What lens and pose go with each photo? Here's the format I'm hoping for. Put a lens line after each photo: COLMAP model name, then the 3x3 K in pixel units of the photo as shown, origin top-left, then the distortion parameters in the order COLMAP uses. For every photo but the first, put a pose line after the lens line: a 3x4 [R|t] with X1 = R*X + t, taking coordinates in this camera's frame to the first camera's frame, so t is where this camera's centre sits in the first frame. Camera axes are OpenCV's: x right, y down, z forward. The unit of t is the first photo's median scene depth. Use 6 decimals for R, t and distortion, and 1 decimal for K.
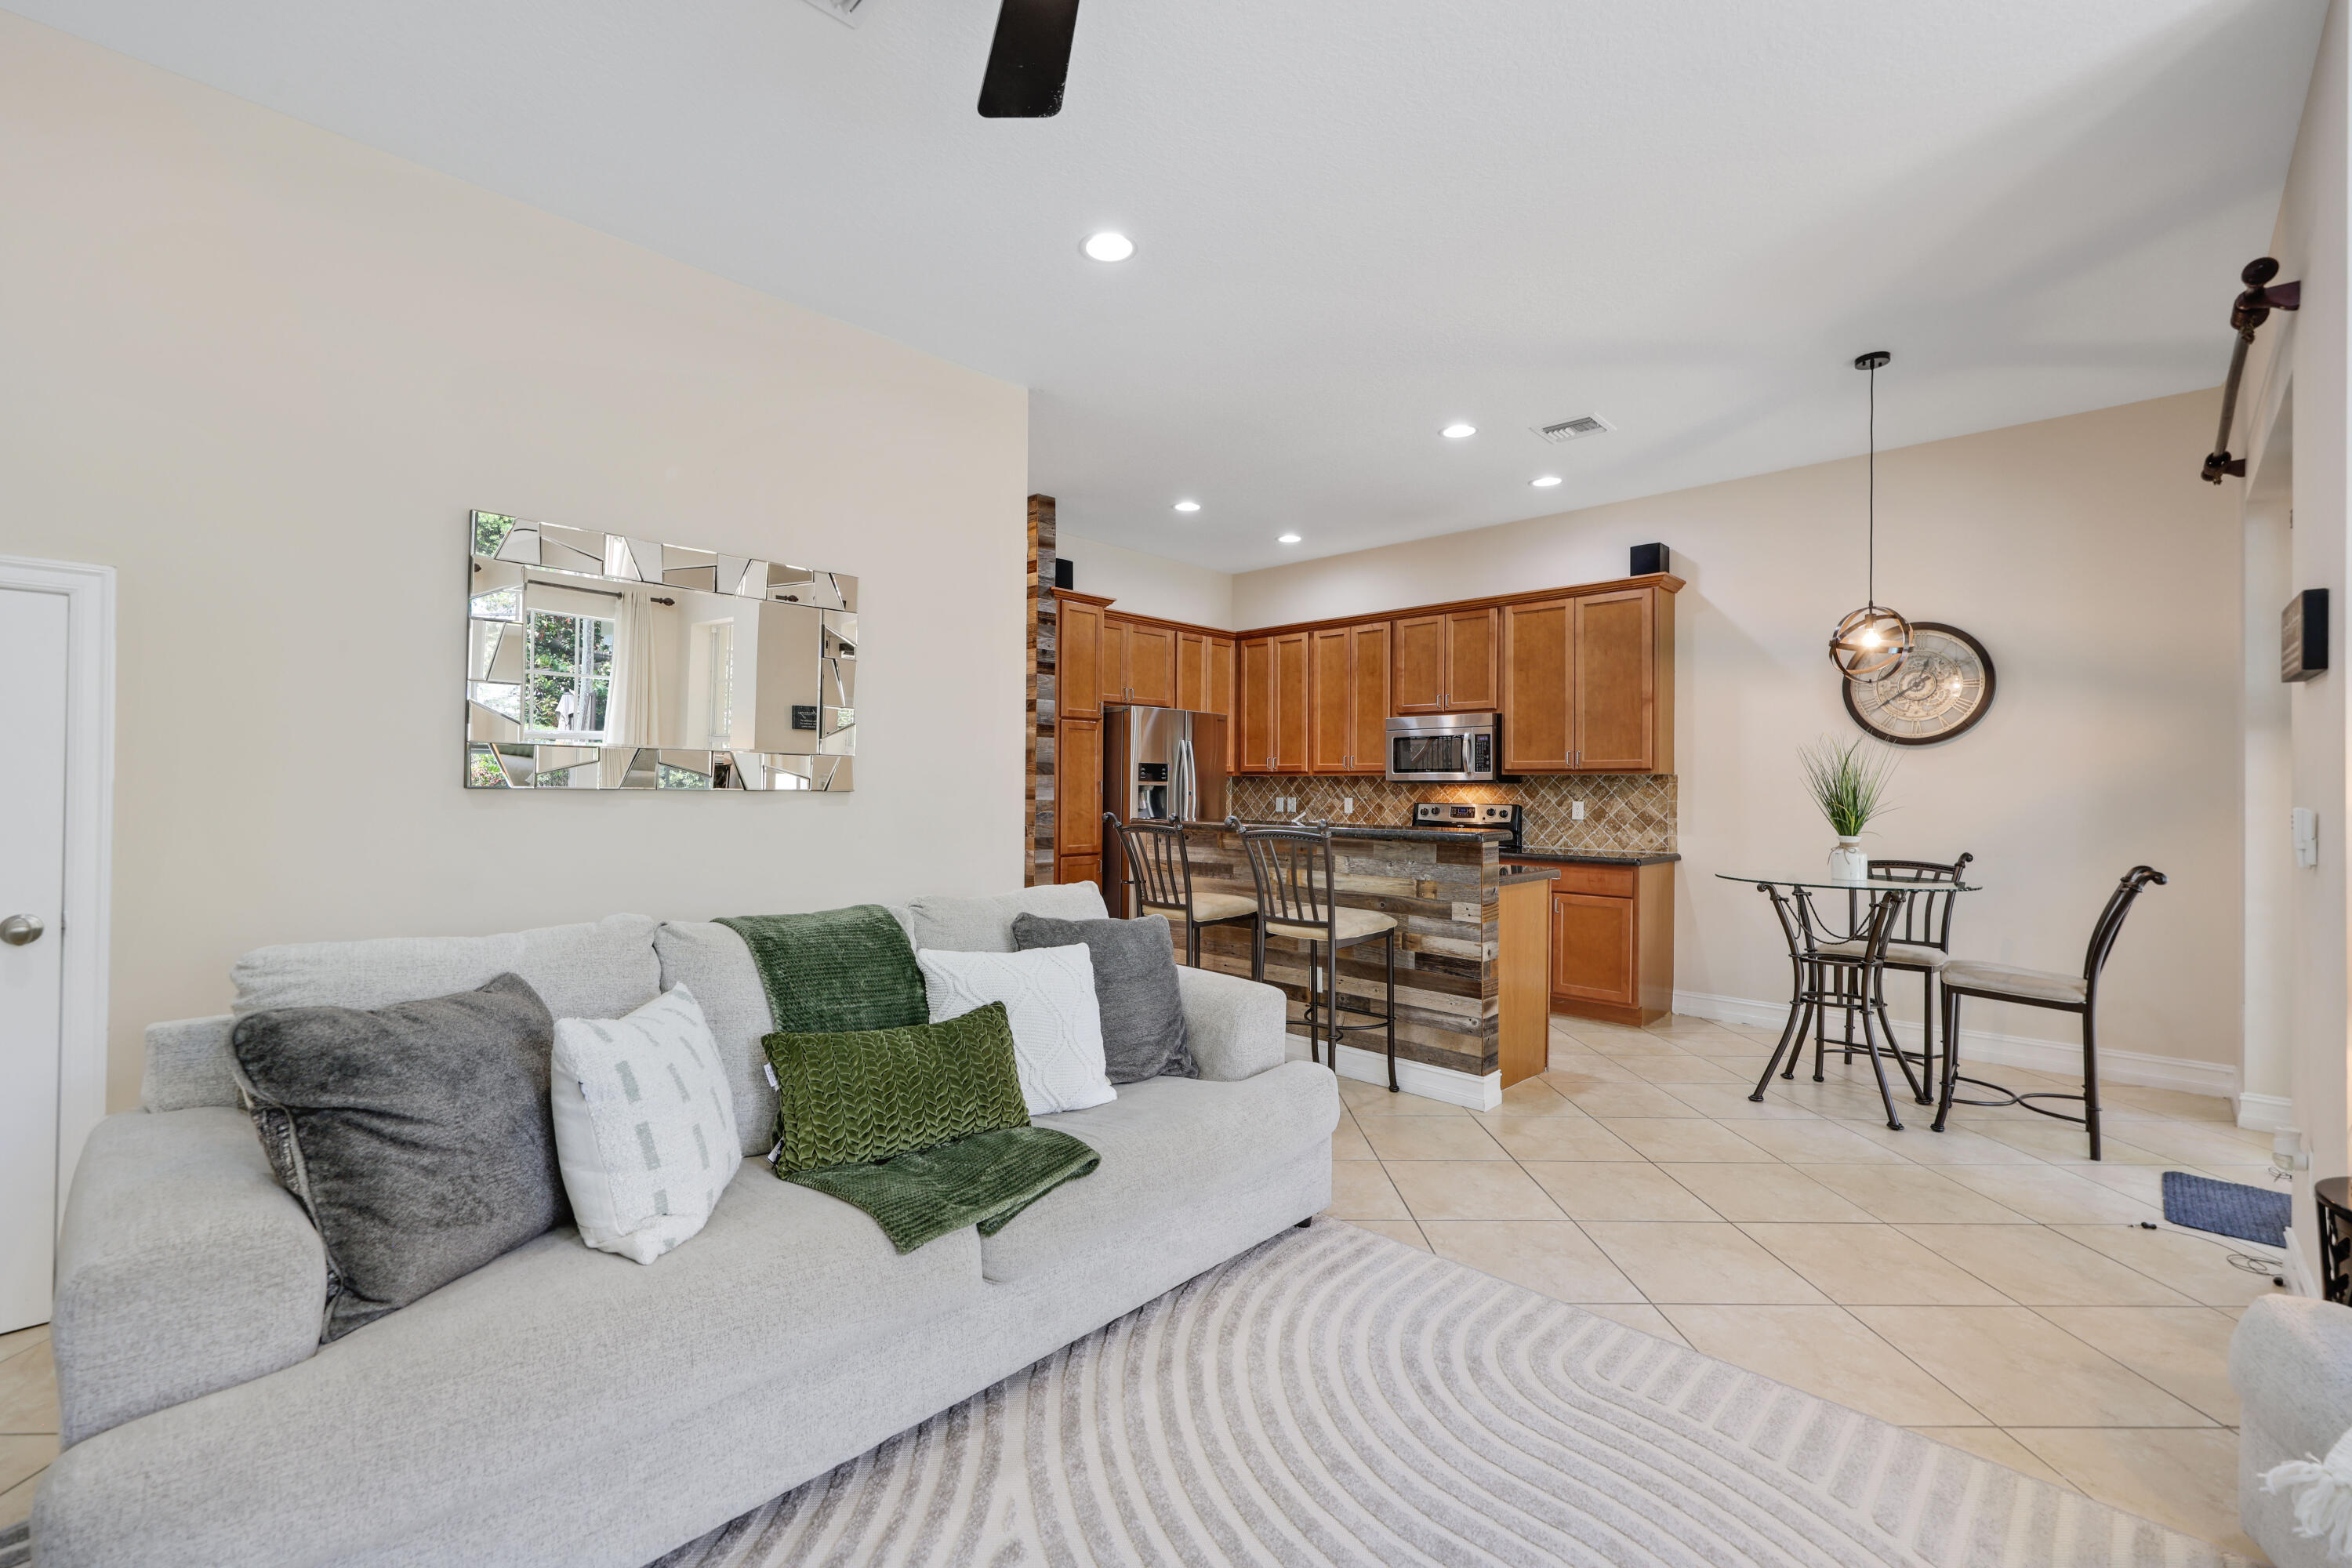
lens RADIAL K [[1007.1, 0, 1171.9], [0, 1007.1, 781.8], [0, 0, 1]] dist [-0.002934, 0.000836]
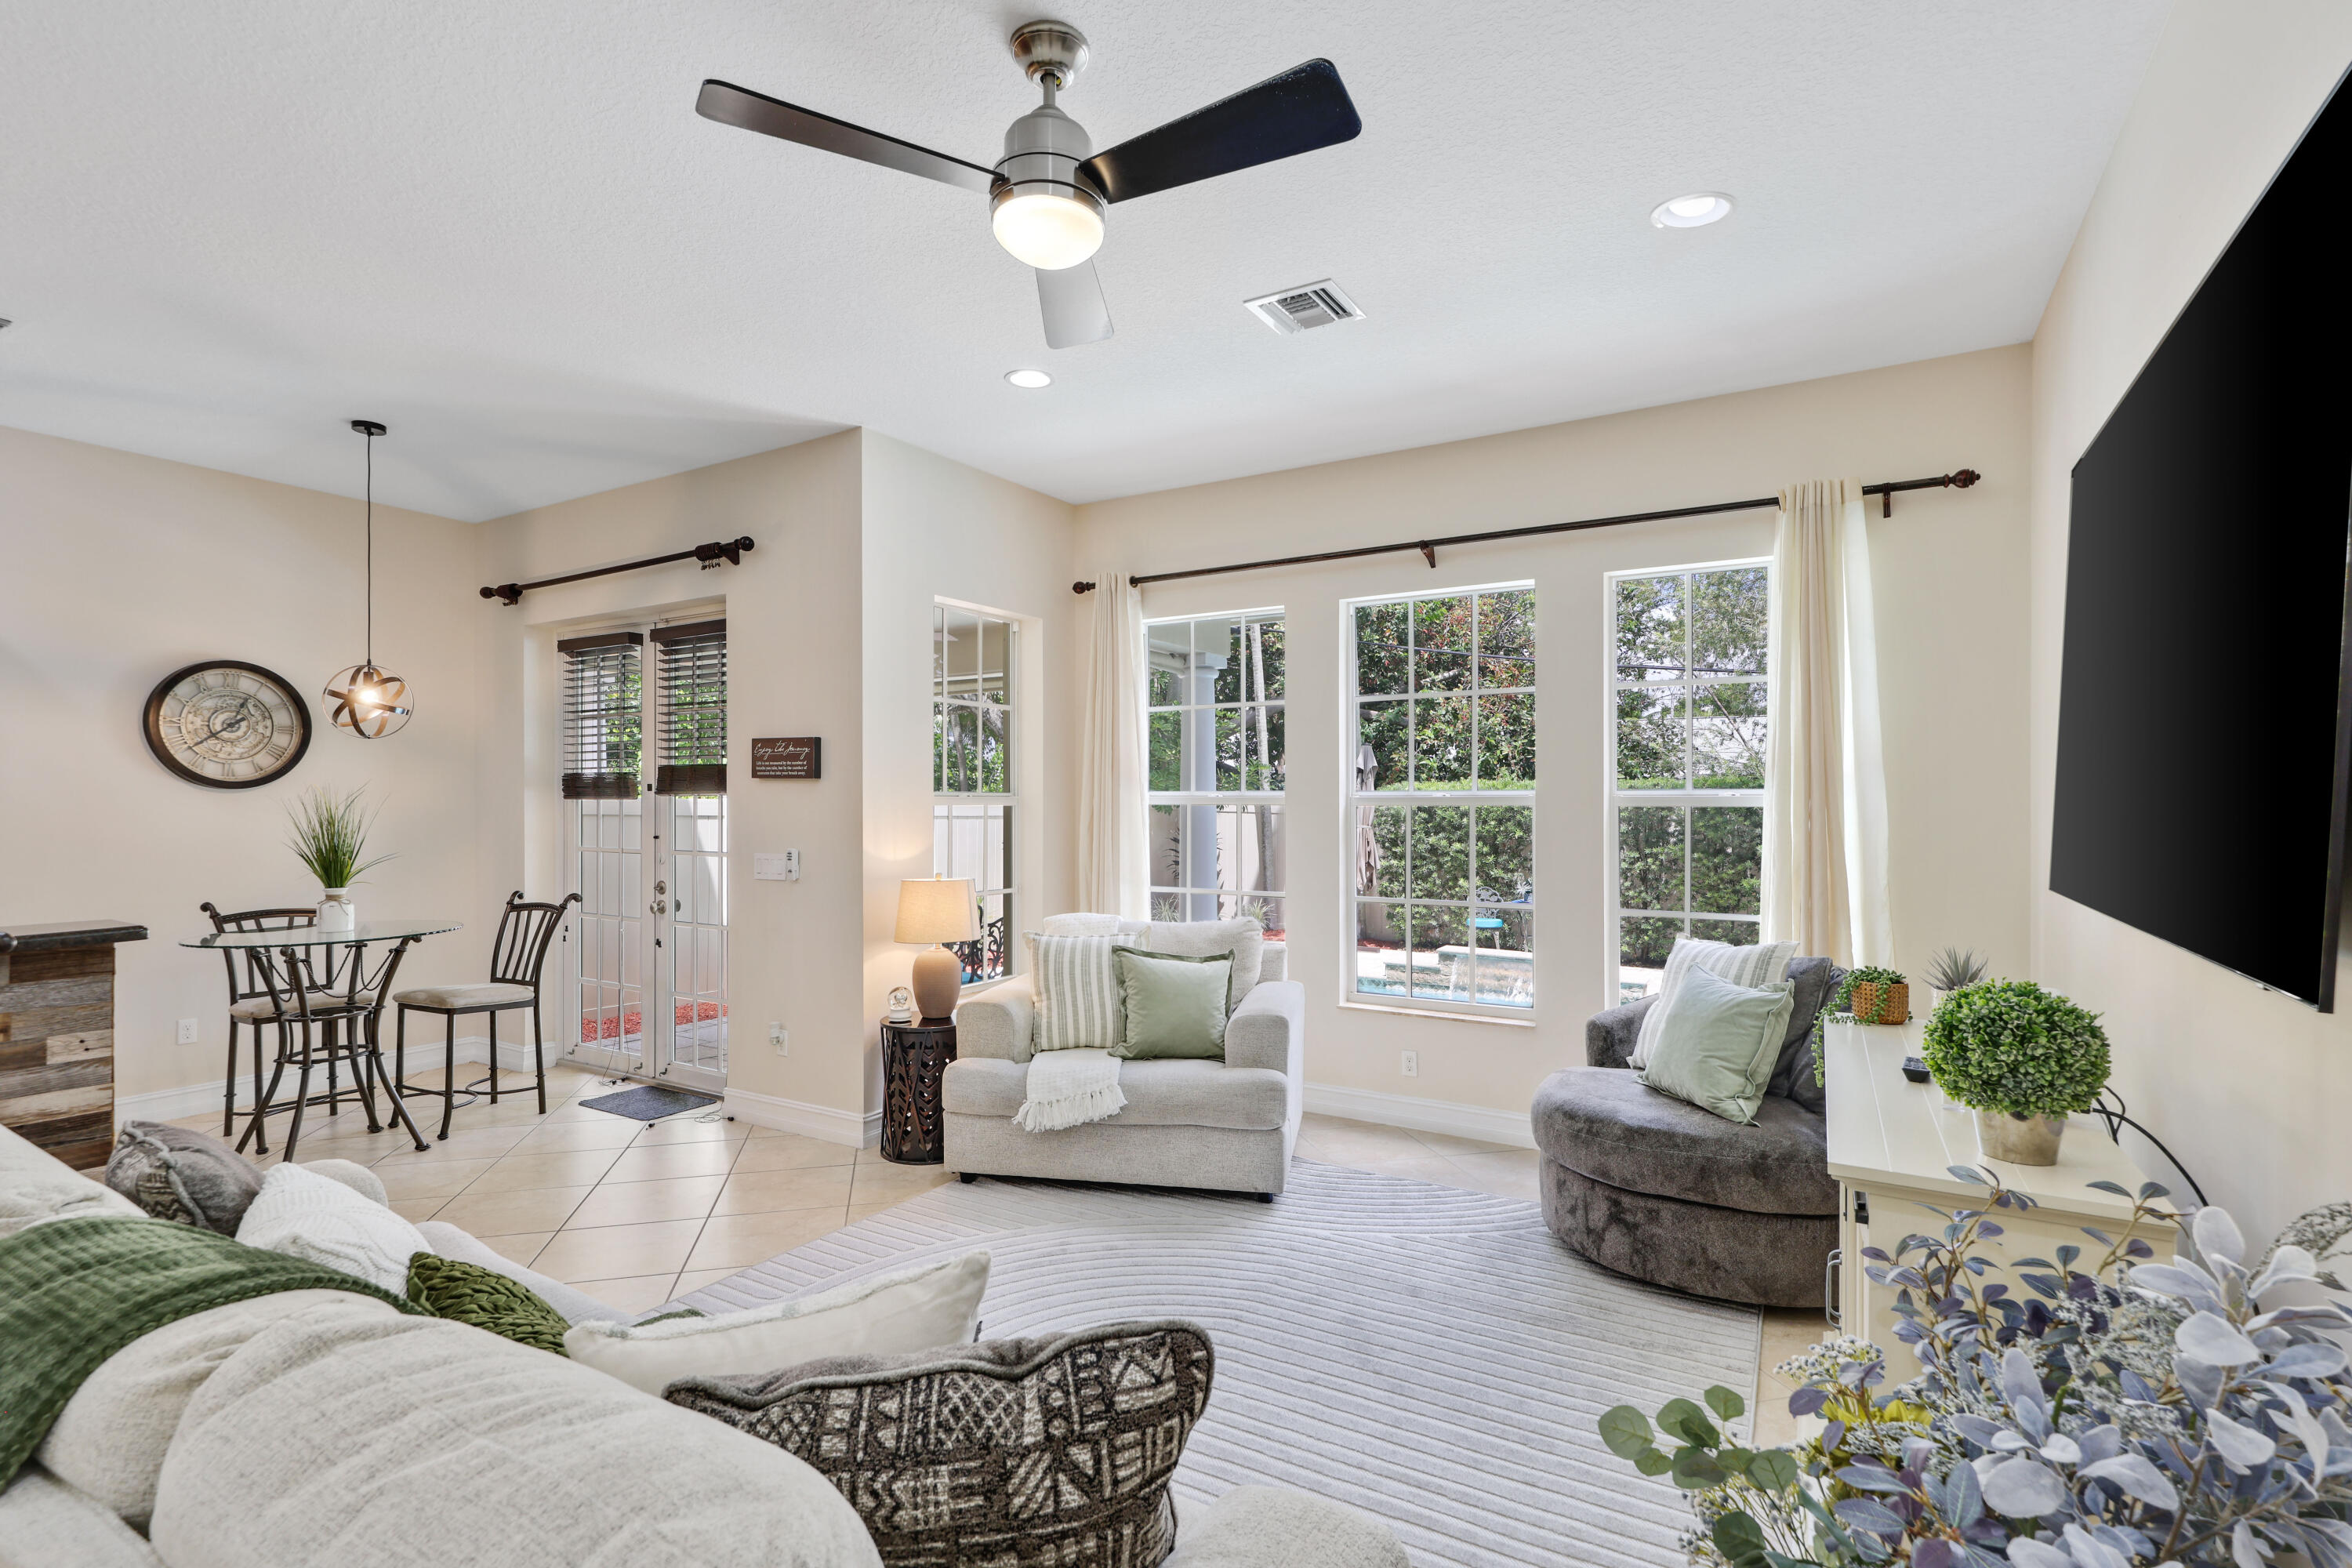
lens RADIAL K [[1053.7, 0, 1181.5], [0, 1053.7, 800.6], [0, 0, 1]] dist [0.000579, 0.000642]
pose [[-0.251334, -0.004431, 0.967890, -0.401205], [-0.007196, 0.999970, 0.002709, -0.030174], [-0.967874, -0.006284, -0.251359, 0.329209]]
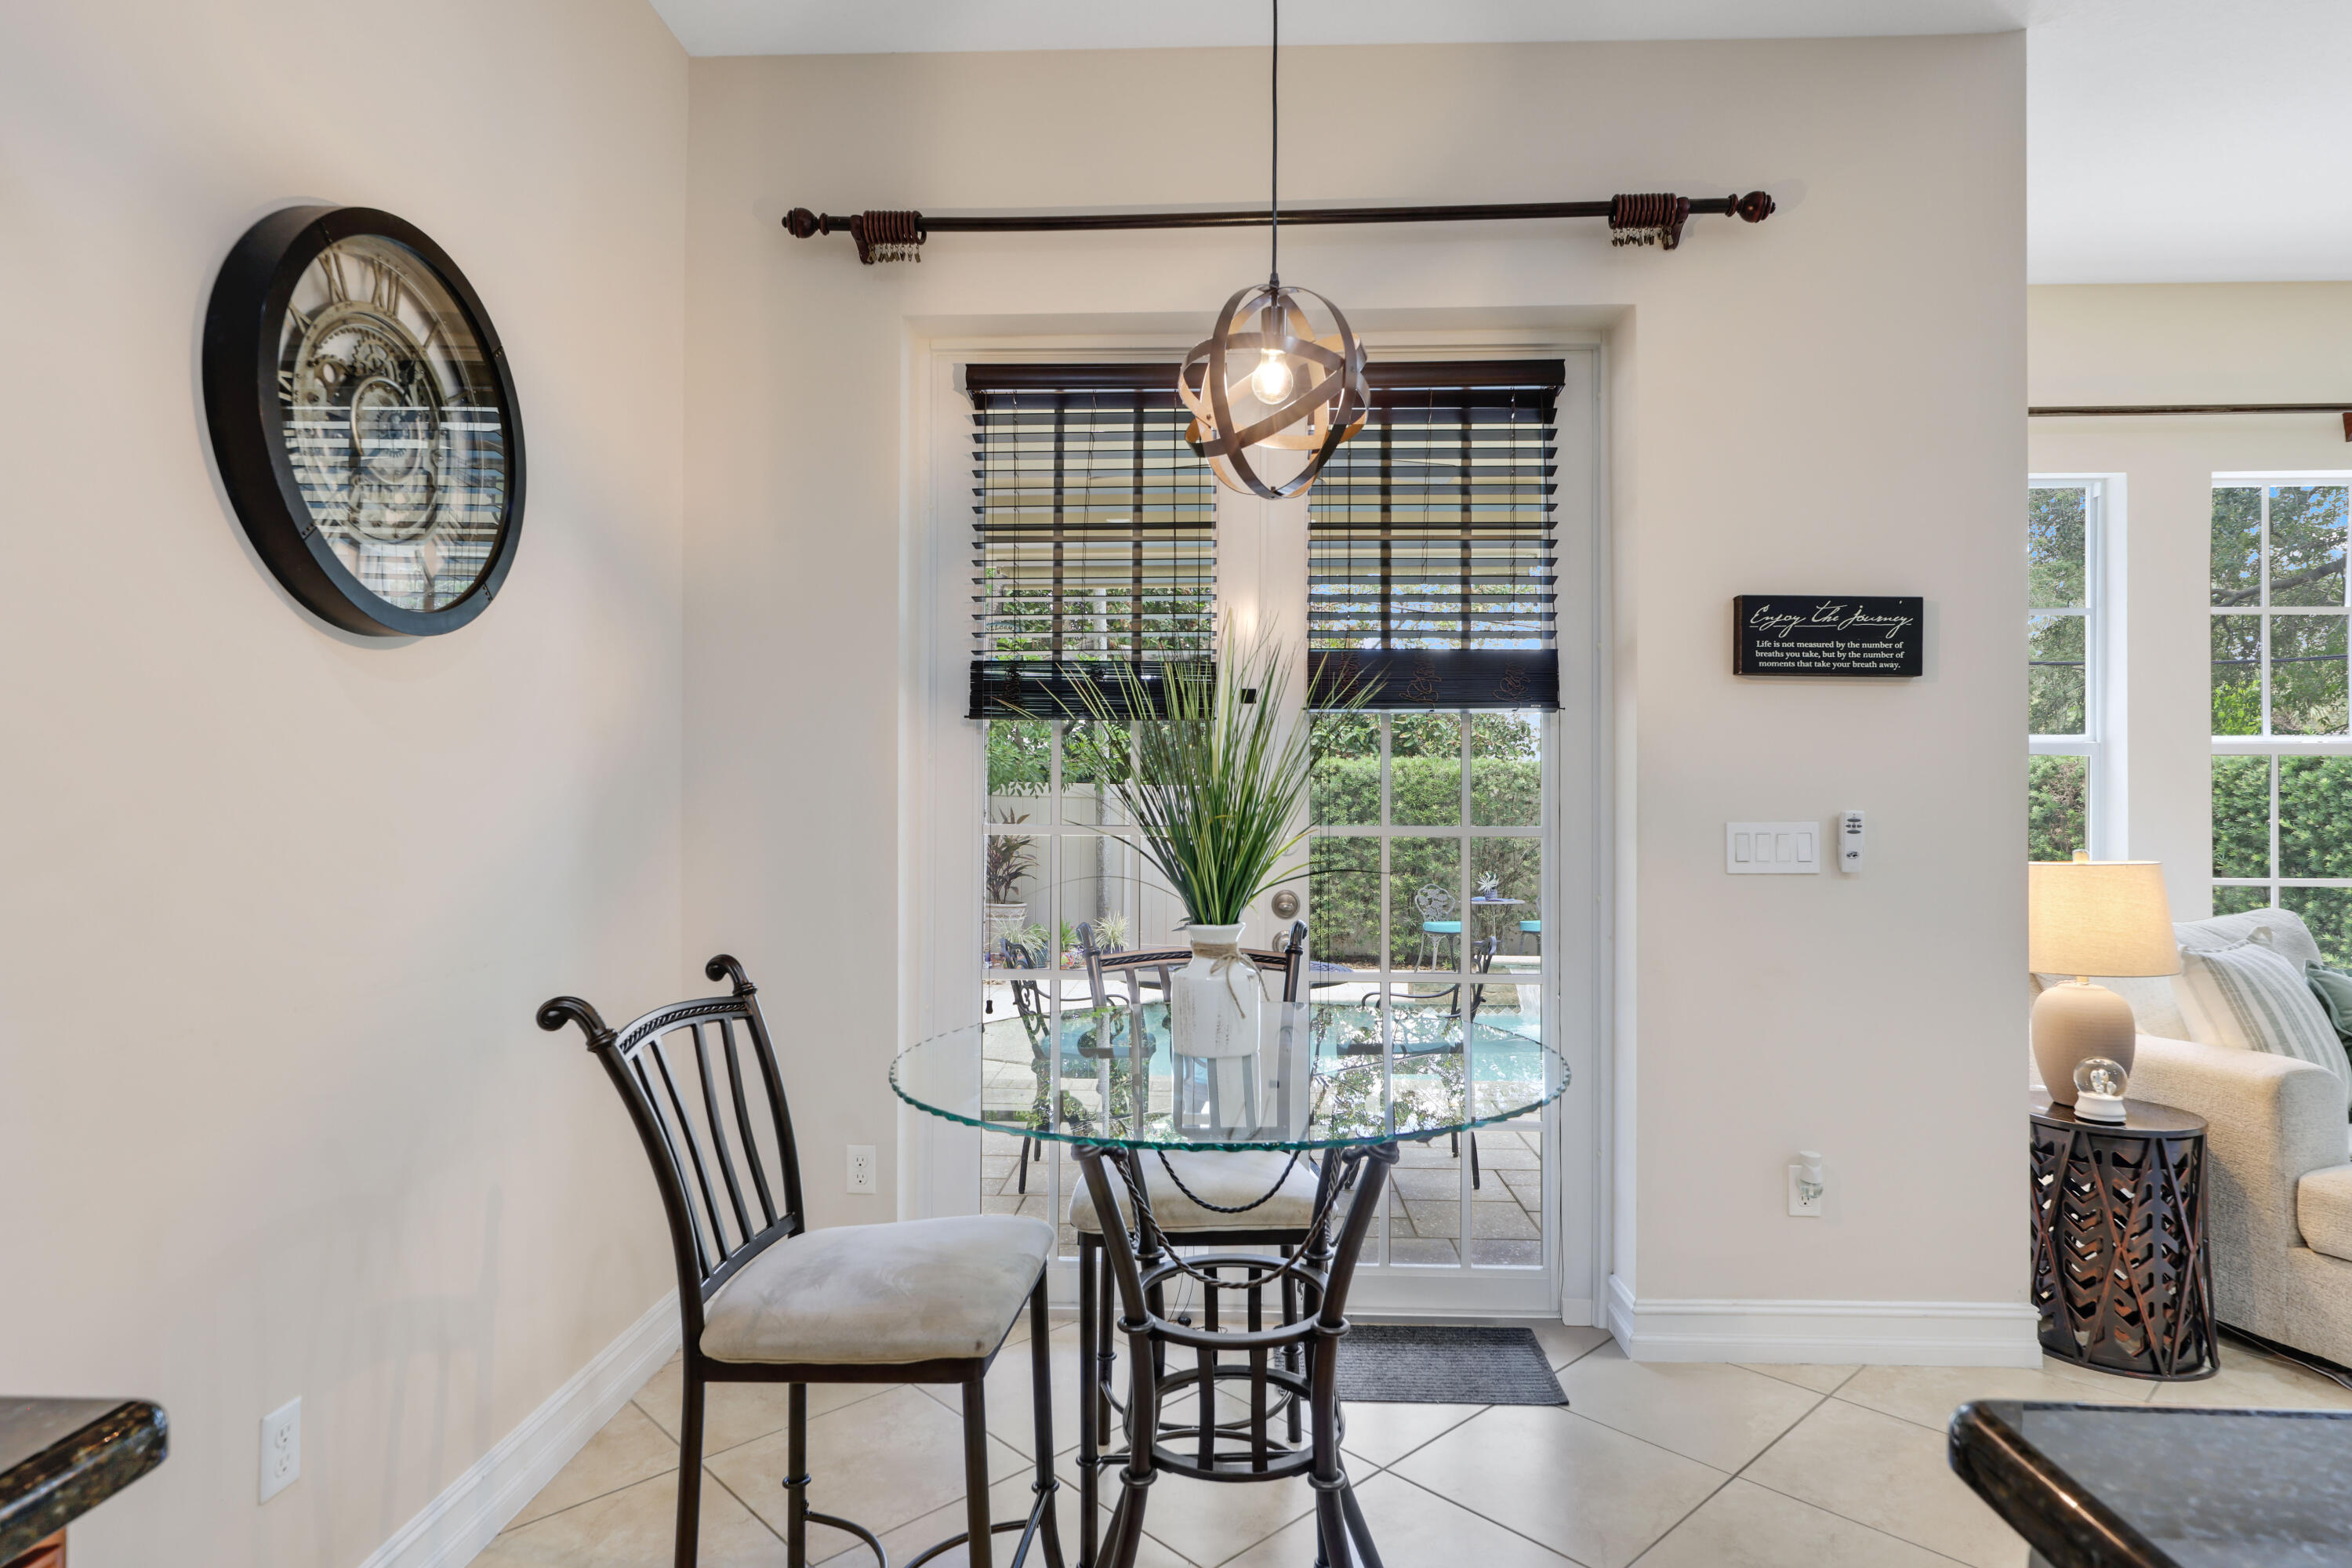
lens RADIAL K [[1330.6, 0, 1123.5], [0, 1330.6, 766.2], [0, 0, 1]] dist [0.000480, -0.000953]
pose [[-0.671795, -0.002191, 0.740734, 0.258932], [-0.009219, 0.999943, -0.005403, -0.001579], [-0.740680, -0.010458, -0.671777, 0.981243]]
